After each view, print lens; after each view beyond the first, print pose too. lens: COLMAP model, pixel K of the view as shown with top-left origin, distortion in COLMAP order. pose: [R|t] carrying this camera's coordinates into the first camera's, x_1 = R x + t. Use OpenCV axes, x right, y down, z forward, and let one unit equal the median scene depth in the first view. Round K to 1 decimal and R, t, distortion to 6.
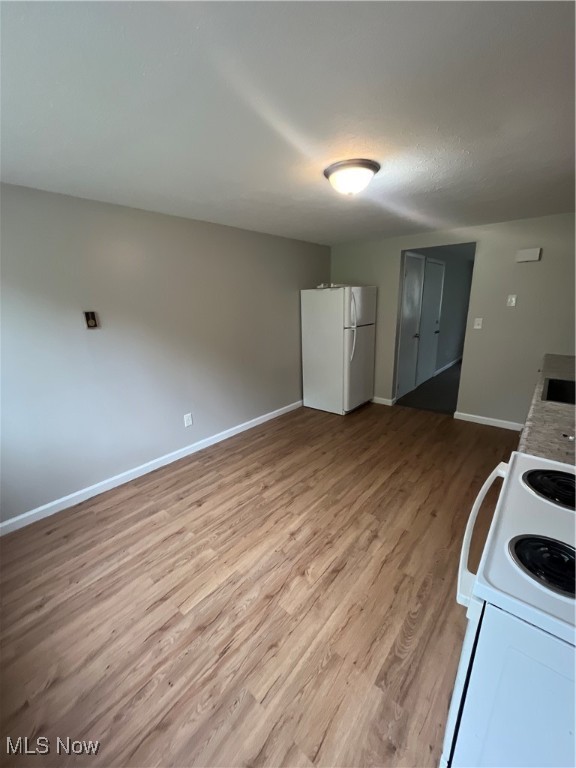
lens RADIAL K [[306.3, 0, 293.7], [0, 306.3, 385.7], [0, 0, 1]] dist [-0.010095, 0.000706]
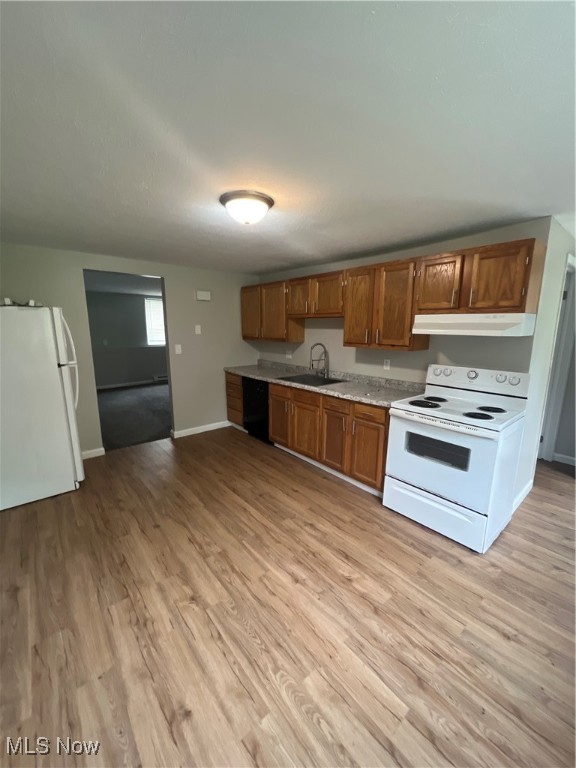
lens RADIAL K [[306.3, 0, 290.7], [0, 306.3, 386.4], [0, 0, 1]] dist [-0.010095, 0.000706]
pose [[0.175469, -0.164576, 0.970631, -0.814553], [0.256903, 0.959422, 0.116233, -0.174340], [-0.950374, 0.228963, 0.210629, 0.730997]]
